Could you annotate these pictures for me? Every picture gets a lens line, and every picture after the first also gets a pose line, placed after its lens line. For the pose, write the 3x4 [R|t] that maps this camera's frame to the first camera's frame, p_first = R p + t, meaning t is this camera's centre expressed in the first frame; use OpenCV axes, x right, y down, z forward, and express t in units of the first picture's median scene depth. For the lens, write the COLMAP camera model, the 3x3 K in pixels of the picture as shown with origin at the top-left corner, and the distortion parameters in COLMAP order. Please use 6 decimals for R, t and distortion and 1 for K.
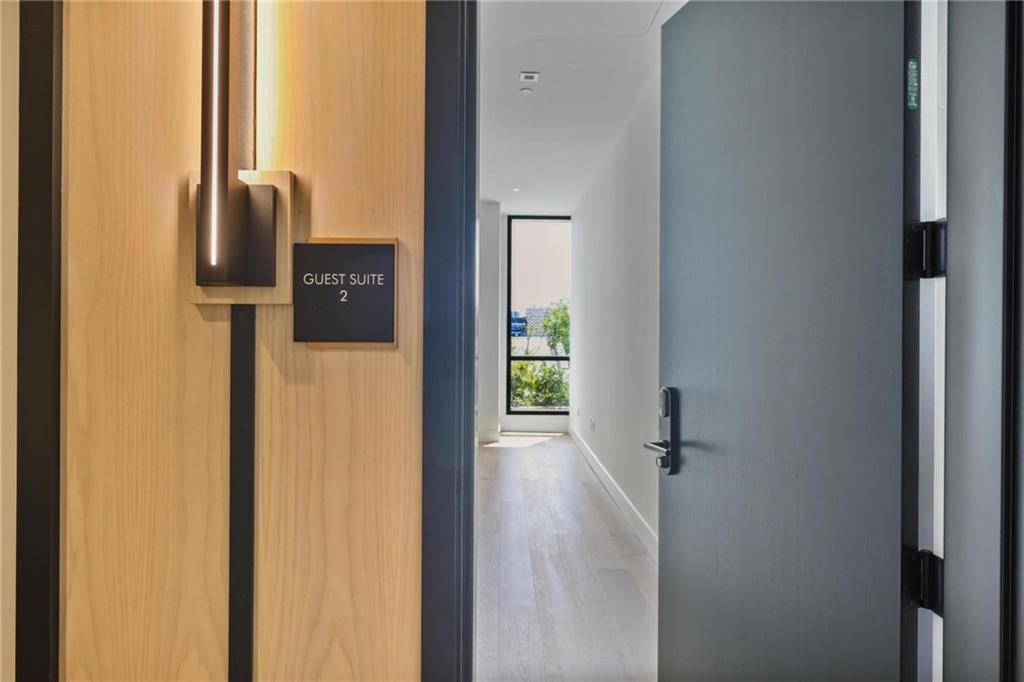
lens RADIAL K [[607.7, 0, 512.0], [0, 607.7, 341.0], [0, 0, 1]] dist [-0.001442, -0.000248]
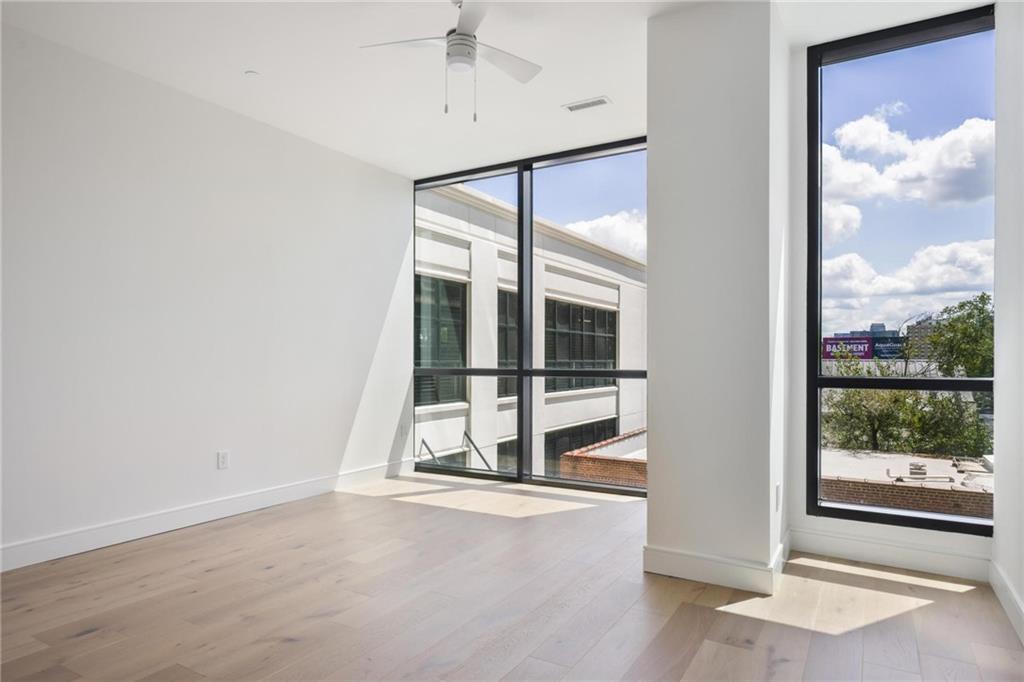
lens RADIAL K [[617.9, 0, 512.8], [0, 617.9, 365.0], [0, 0, 1]] dist [-0.001919, -0.000563]
pose [[0.853505, -0.008190, -0.521020, 0.009642], [0.005522, 0.999962, -0.006673, 0.004440], [0.521055, 0.002819, 0.853518, 0.123965]]
